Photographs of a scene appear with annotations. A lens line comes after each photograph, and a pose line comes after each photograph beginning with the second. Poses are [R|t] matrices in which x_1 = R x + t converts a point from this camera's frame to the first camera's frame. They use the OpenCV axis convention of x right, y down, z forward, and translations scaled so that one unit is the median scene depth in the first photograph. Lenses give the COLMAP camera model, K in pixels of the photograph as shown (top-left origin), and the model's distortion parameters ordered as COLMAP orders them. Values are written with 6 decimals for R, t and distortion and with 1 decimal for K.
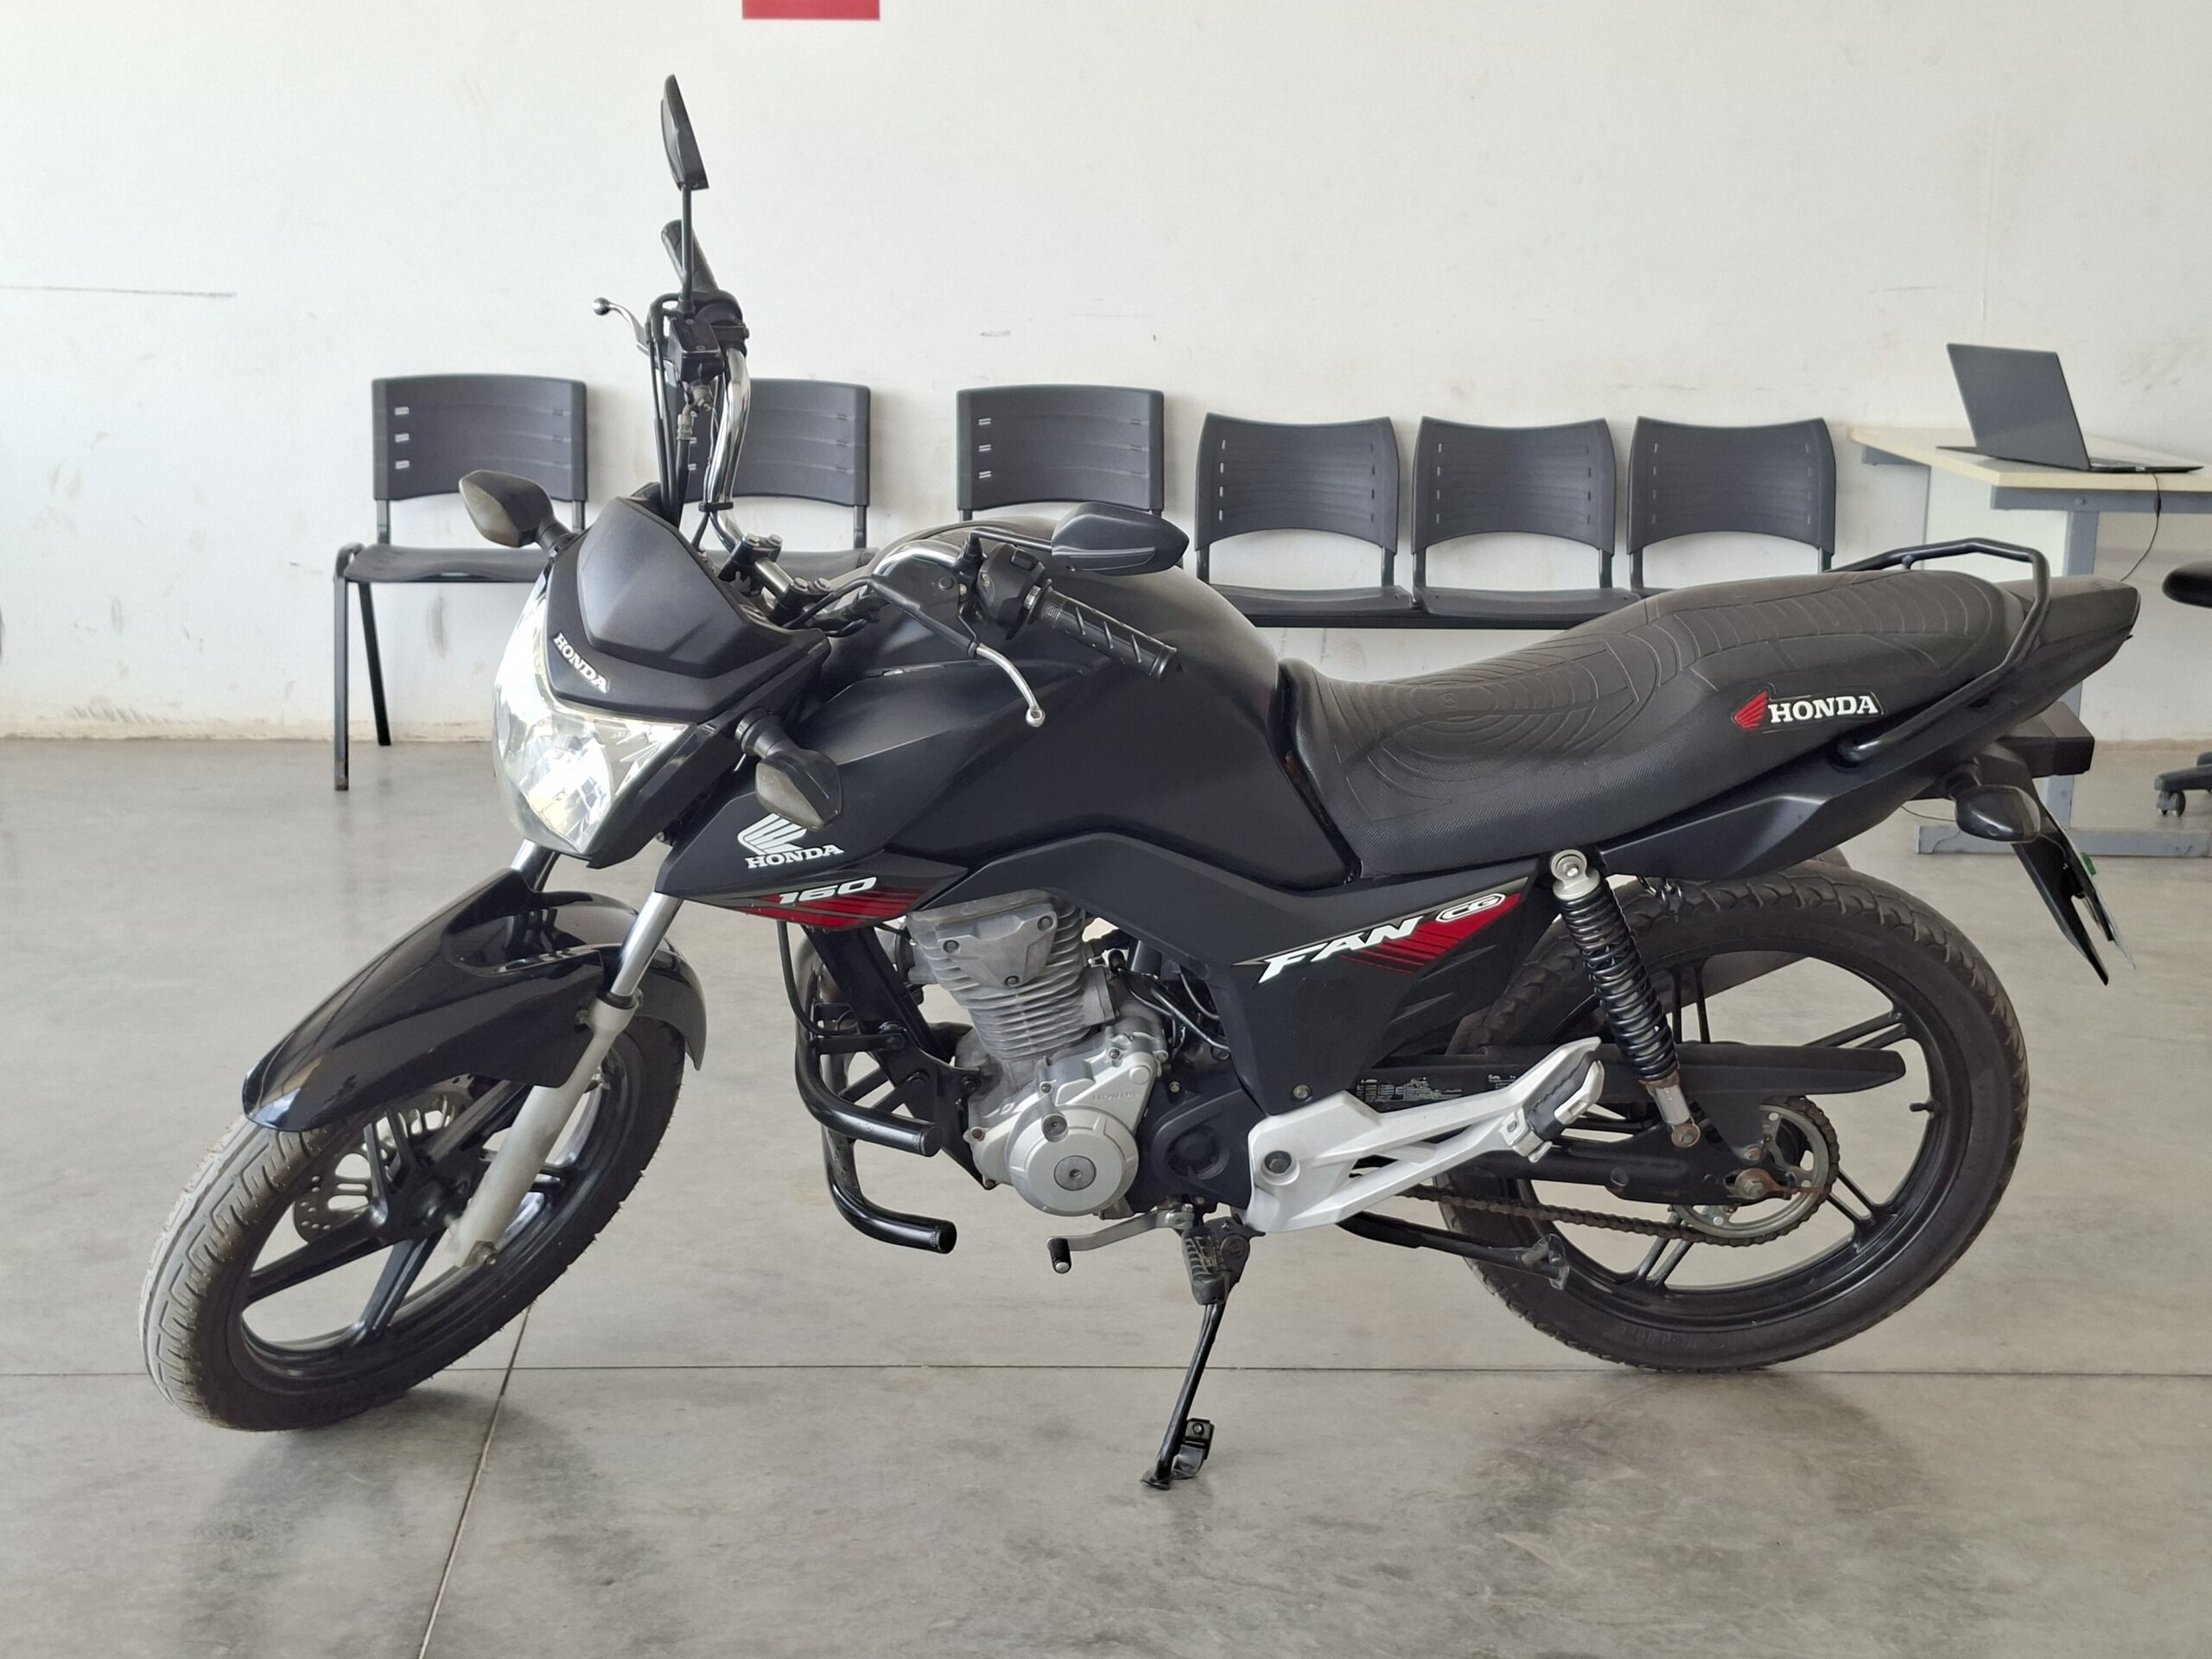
lens RADIAL K [[3057.3, 0, 1106.0], [0, 3057.3, 829.5], [0, 0, 1]] dist [0.181974, -0.406783]
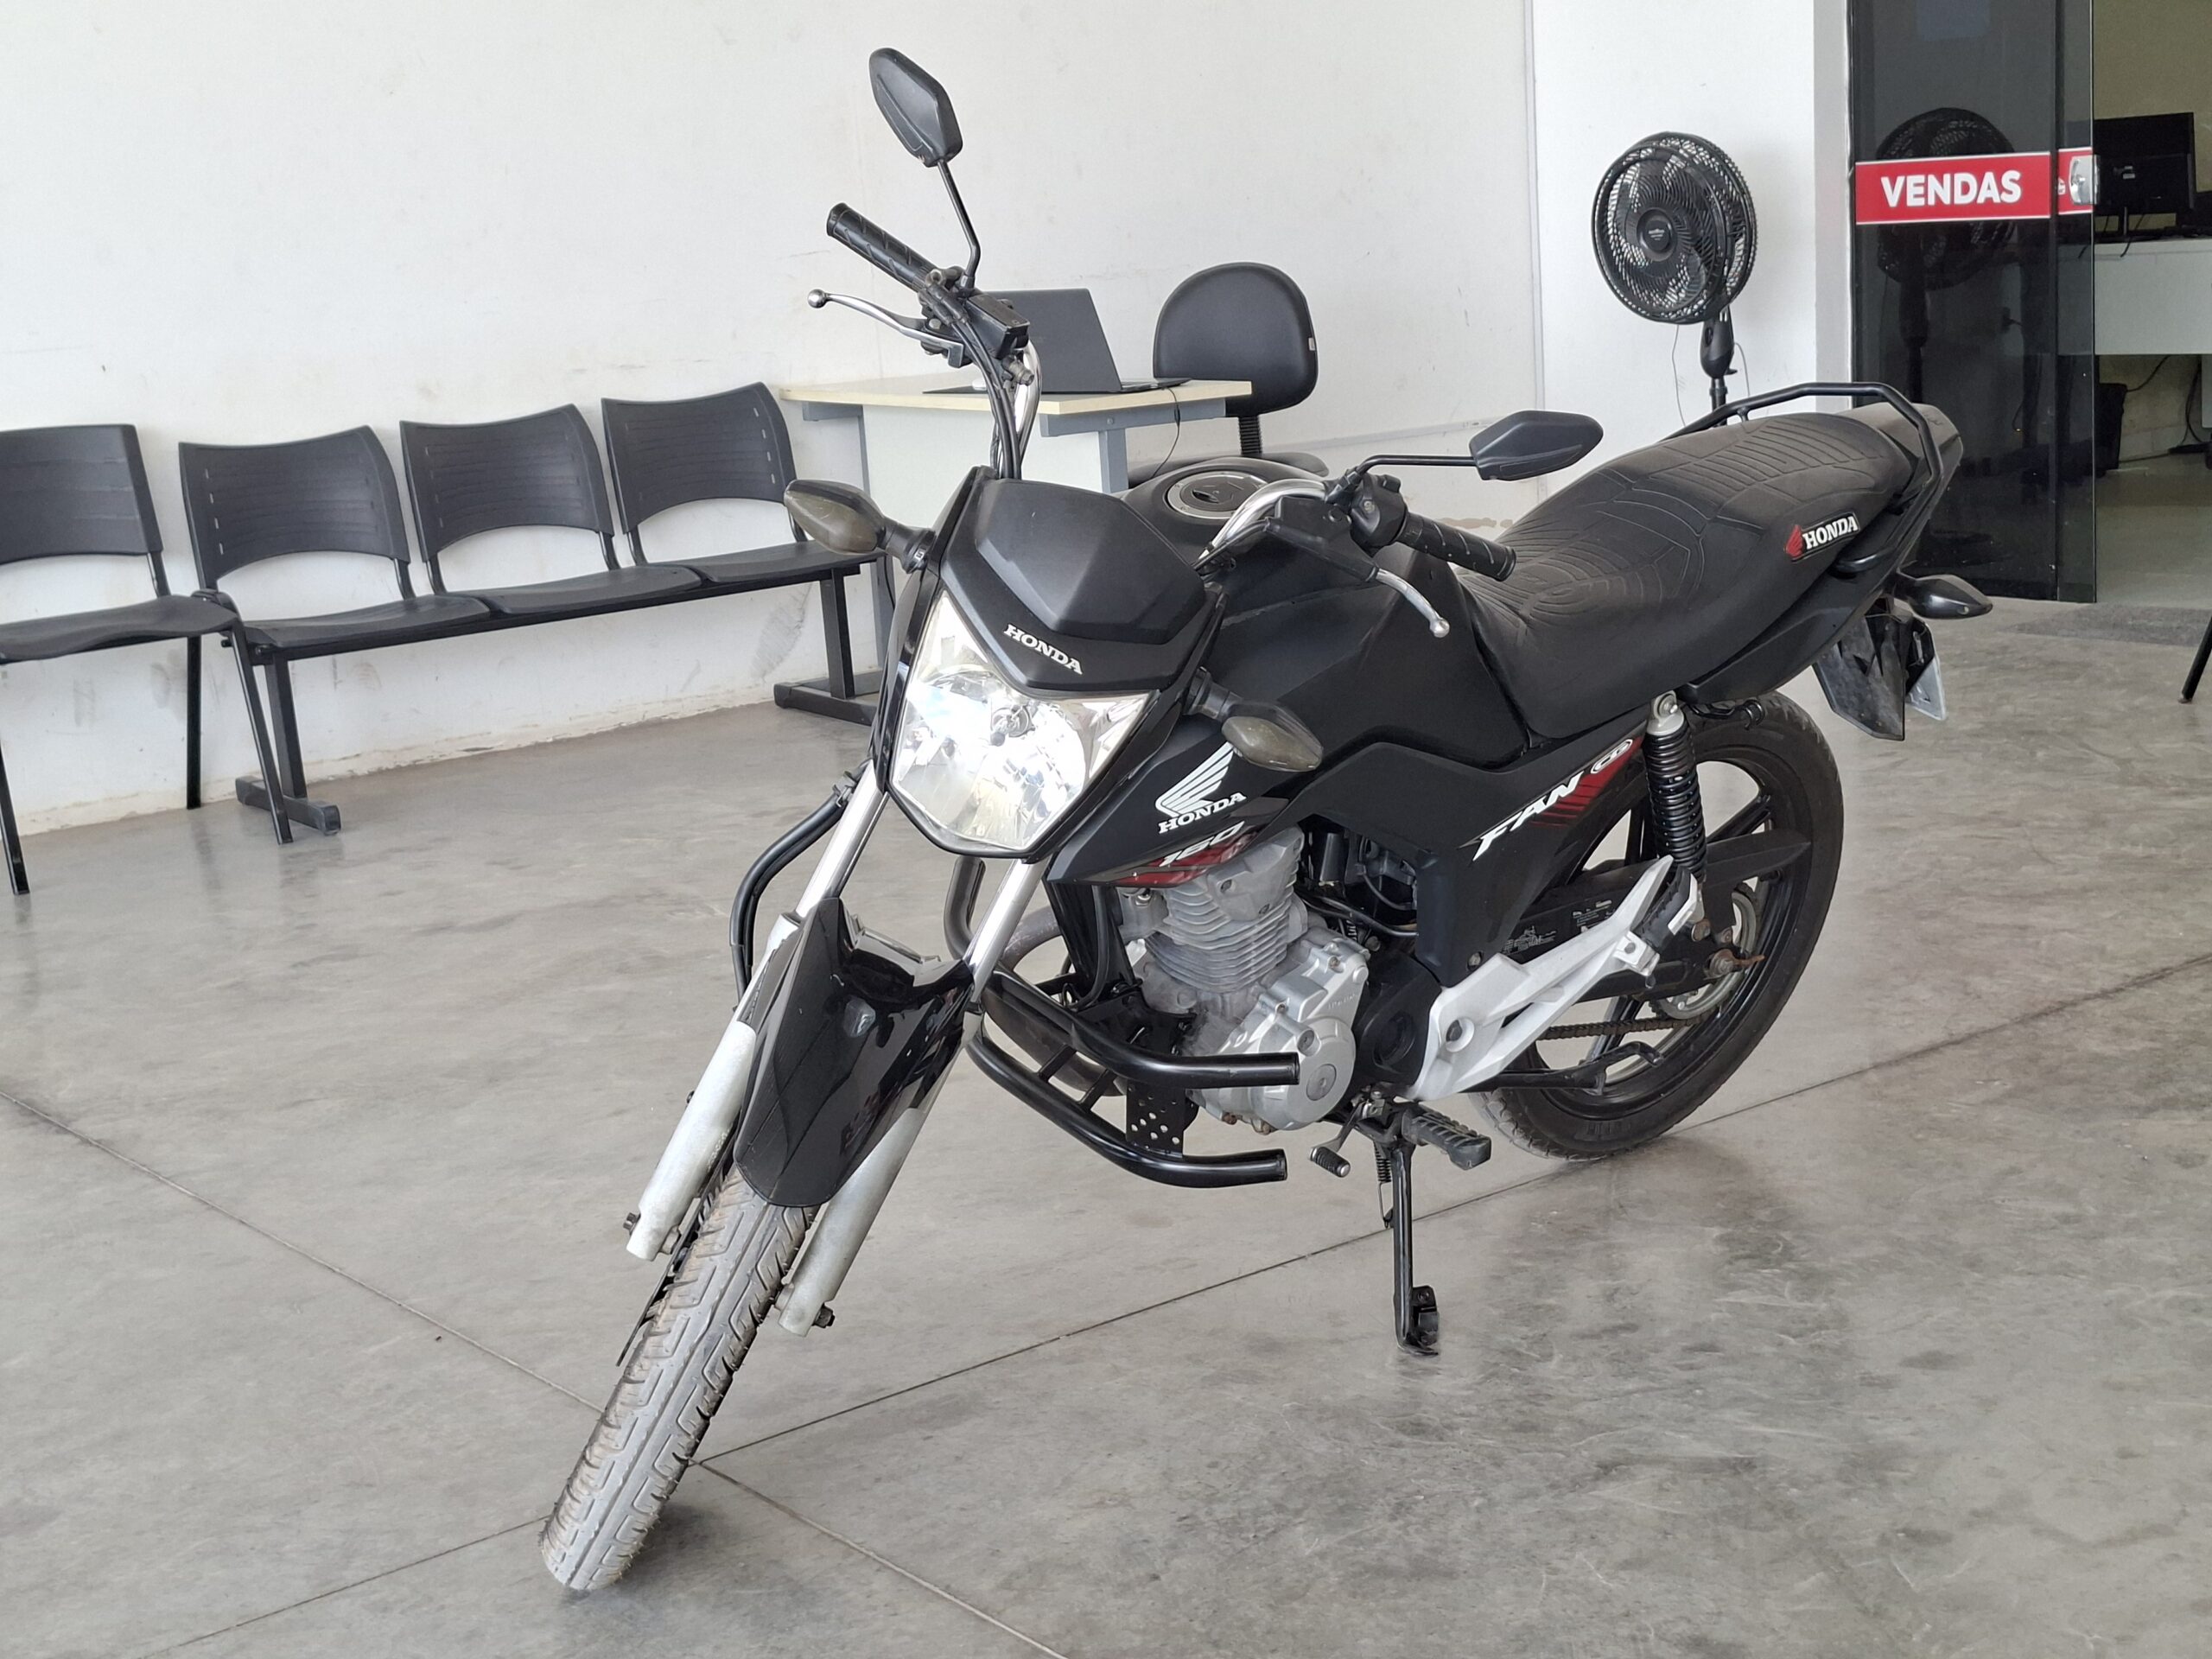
lens RADIAL K [[3057.3, 0, 1106.0], [0, 3057.3, 829.5], [0, 0, 1]] dist [0.181974, -0.406783]
pose [[0.821004, -0.189493, 0.538558, -0.611313], [0.191078, 0.980112, 0.053565, -0.041474], [-0.537998, 0.058929, 0.840884, 0.157960]]
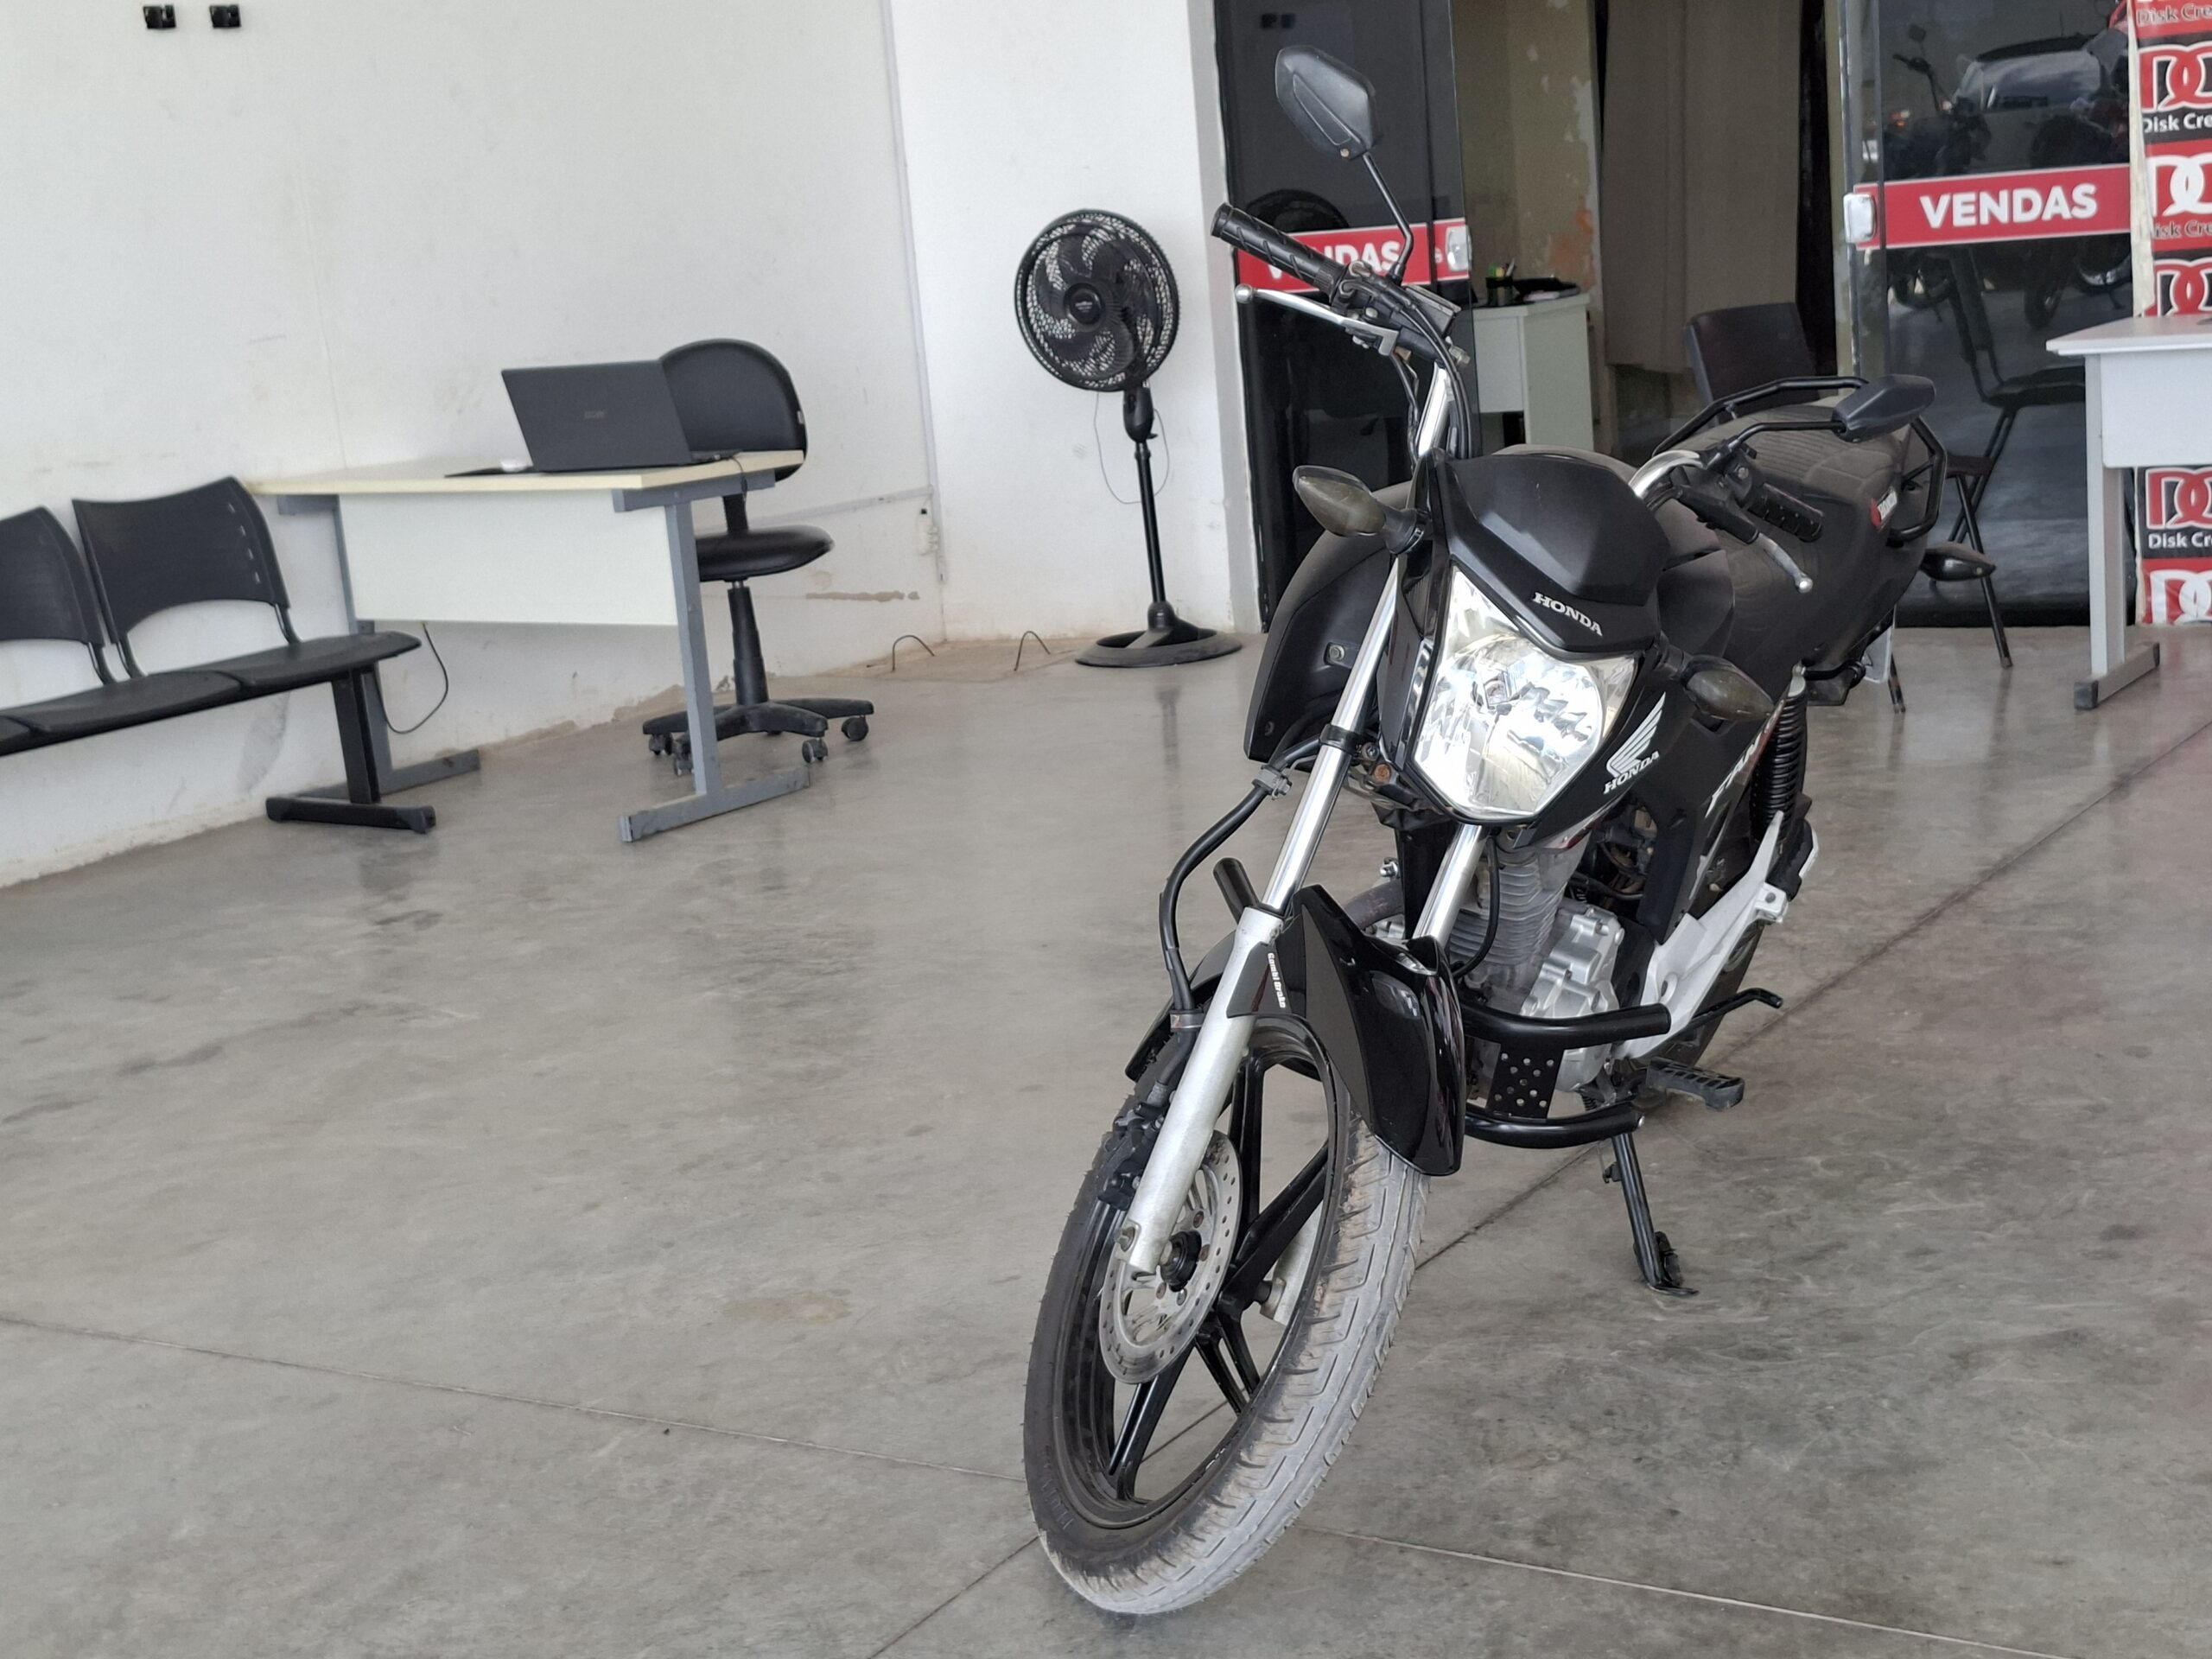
lens RADIAL K [[3054.9, 0, 1143.5], [0, 3054.9, 825.8], [0, 0, 1]] dist [0.187637, -0.450604]
pose [[0.569438, -0.227350, 0.789970, -0.940053], [0.254473, 0.962541, 0.093583, -0.104149], [-0.781655, 0.147736, 0.605962, 0.453908]]
